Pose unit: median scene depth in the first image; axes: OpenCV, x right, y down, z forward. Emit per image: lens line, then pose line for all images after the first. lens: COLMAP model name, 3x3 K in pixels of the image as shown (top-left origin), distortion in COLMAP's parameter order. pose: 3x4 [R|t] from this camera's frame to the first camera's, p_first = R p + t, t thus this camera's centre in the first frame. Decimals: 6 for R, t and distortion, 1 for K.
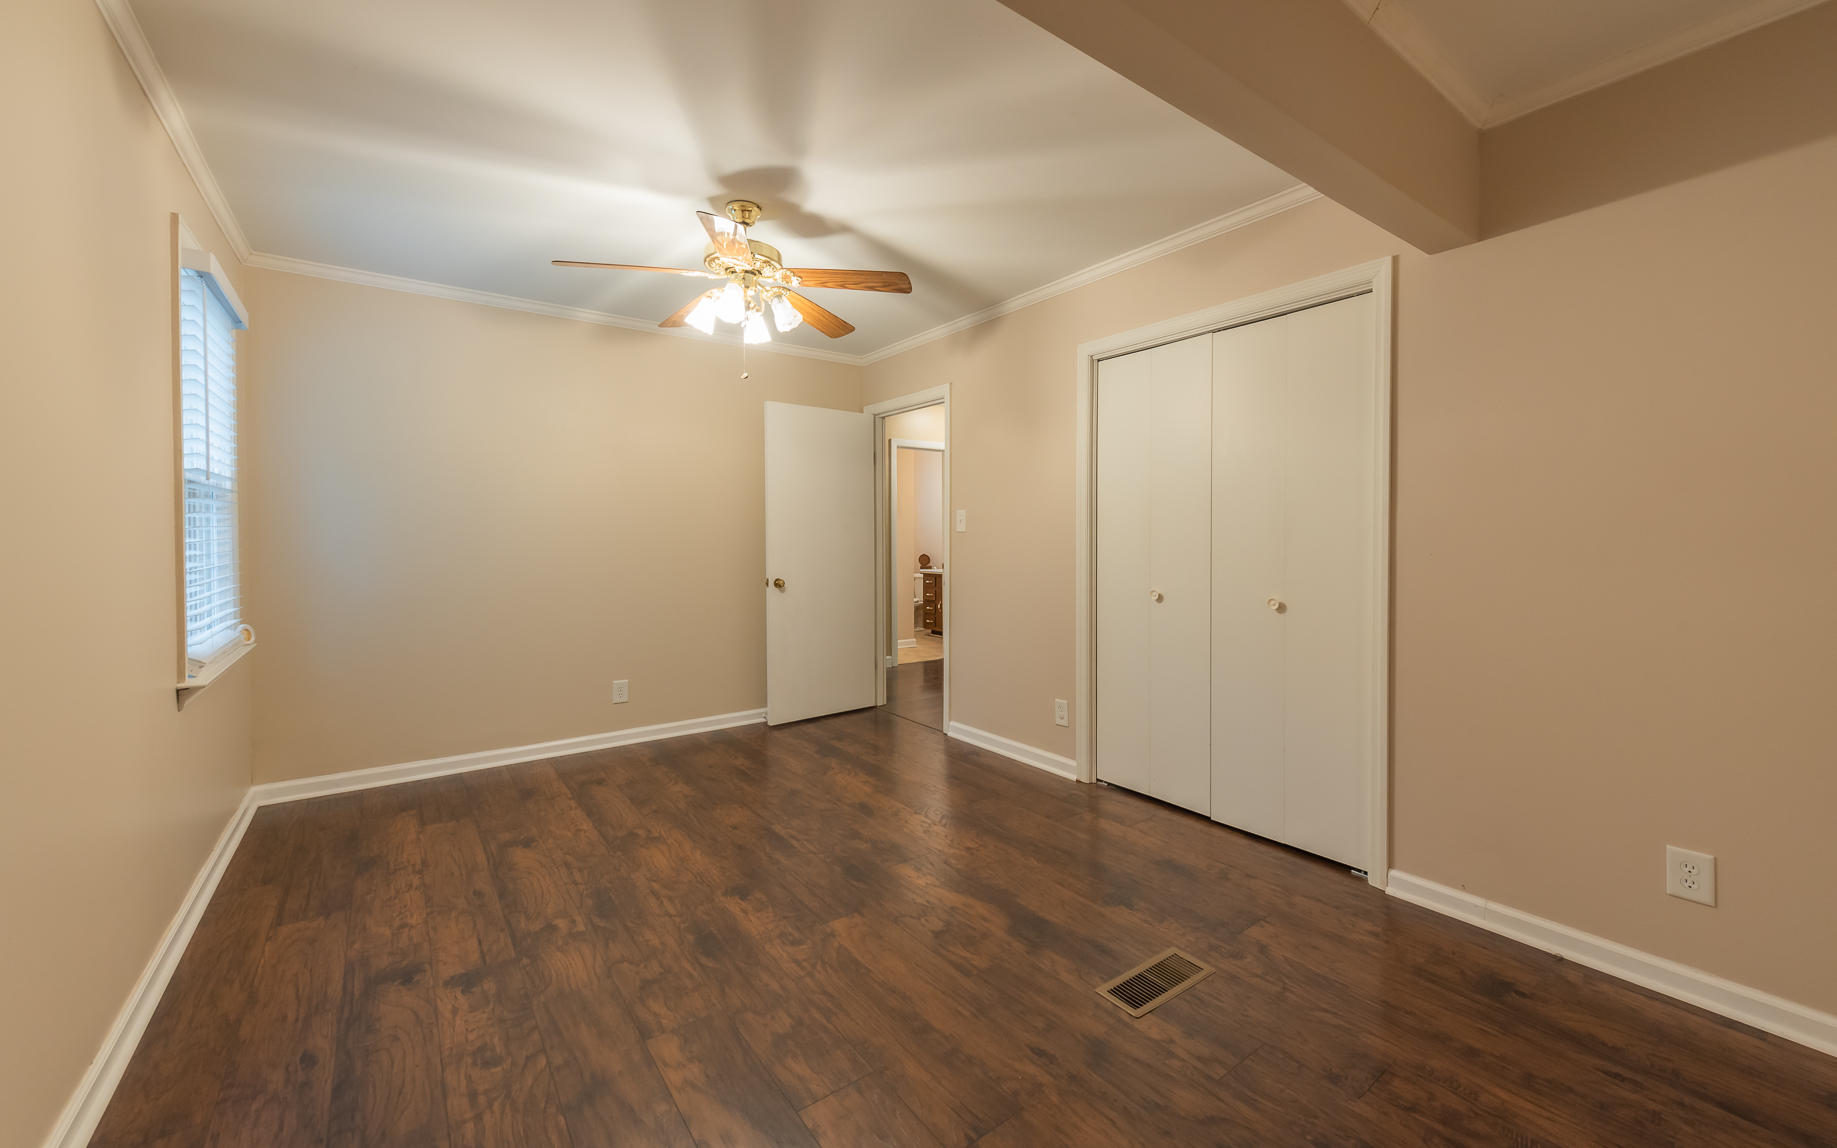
lens RADIAL K [[711.9, 0, 915.4], [0, 711.9, 564.4], [0, 0, 1]] dist [0.008629, -0.000729]
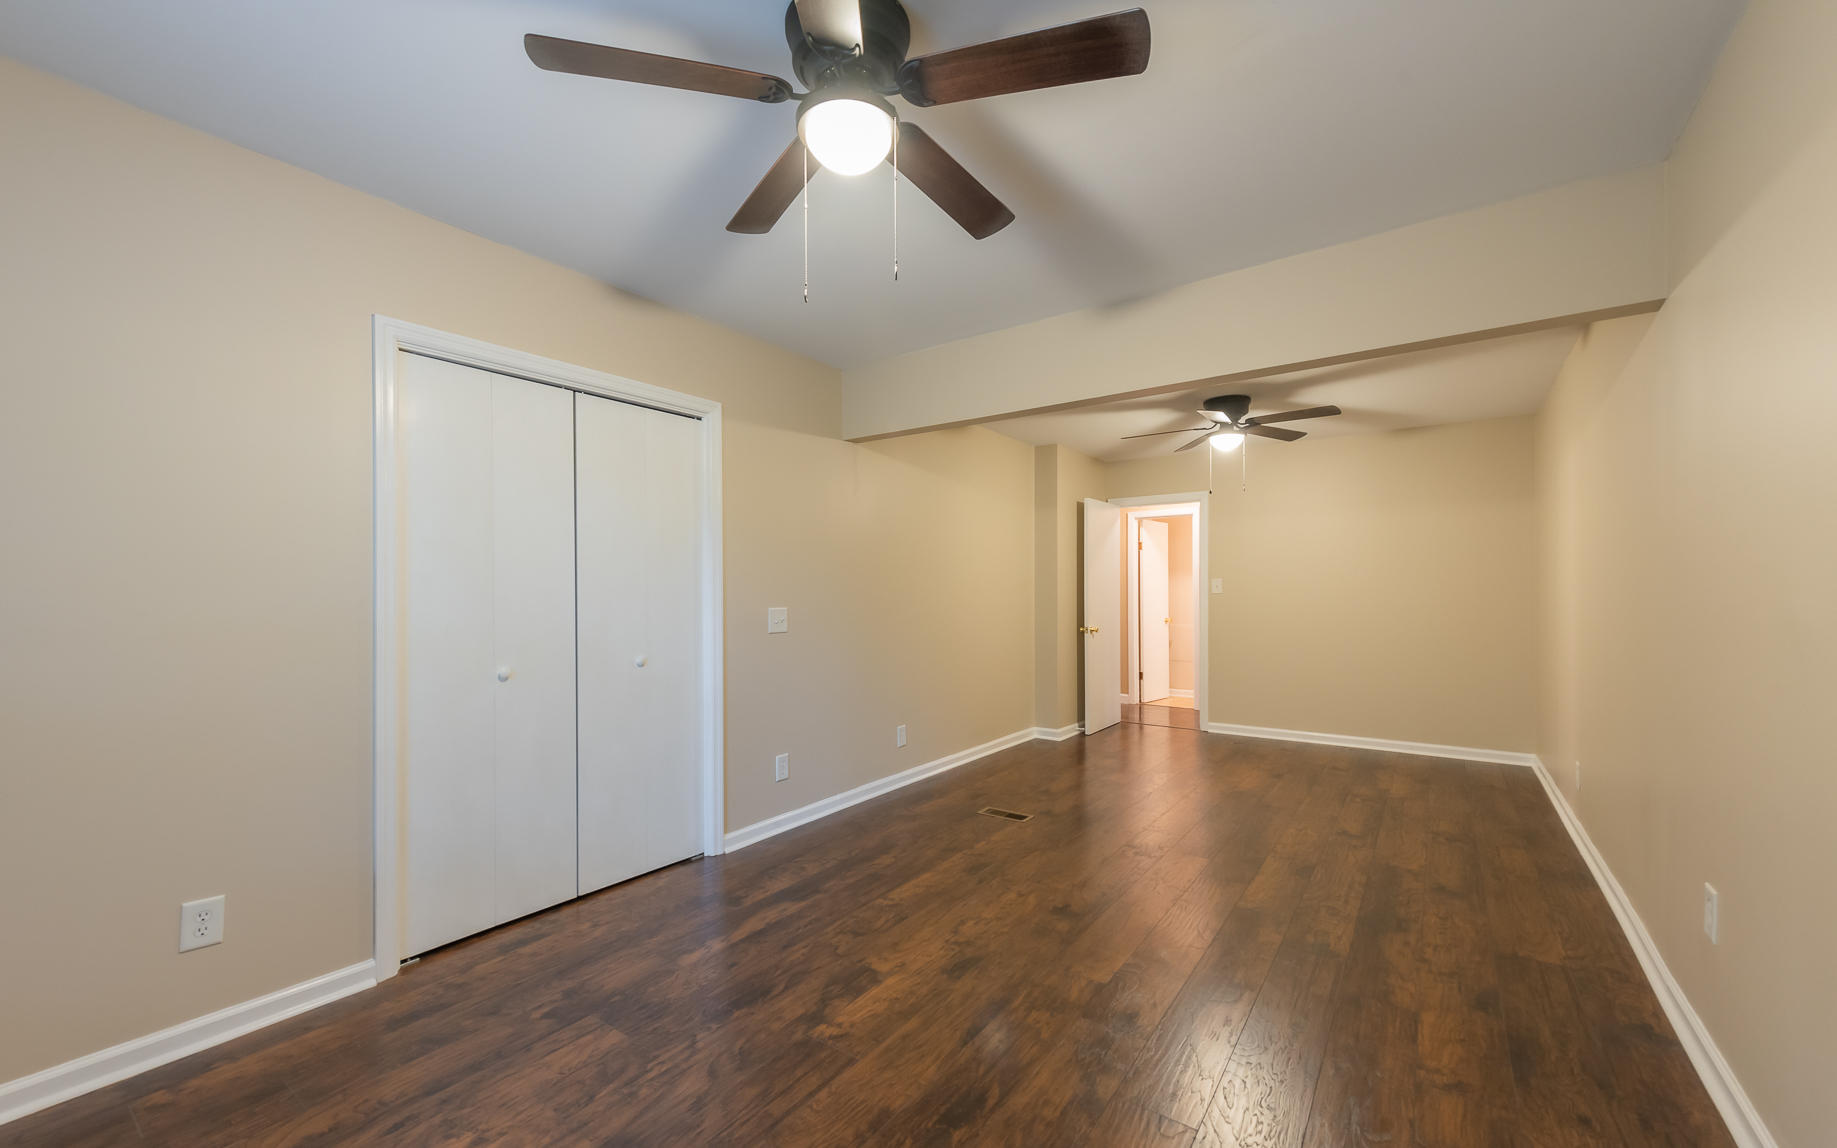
lens RADIAL K [[720.8, 0, 917.9], [0, 720.8, 558.8], [0, 0, 1]] dist [0.011679, -0.000063]
pose [[-0.308653, 0.039269, 0.950364, -1.327679], [0.042400, 0.998722, -0.027496, -0.080684], [-0.950229, 0.031809, -0.309924, 1.793431]]
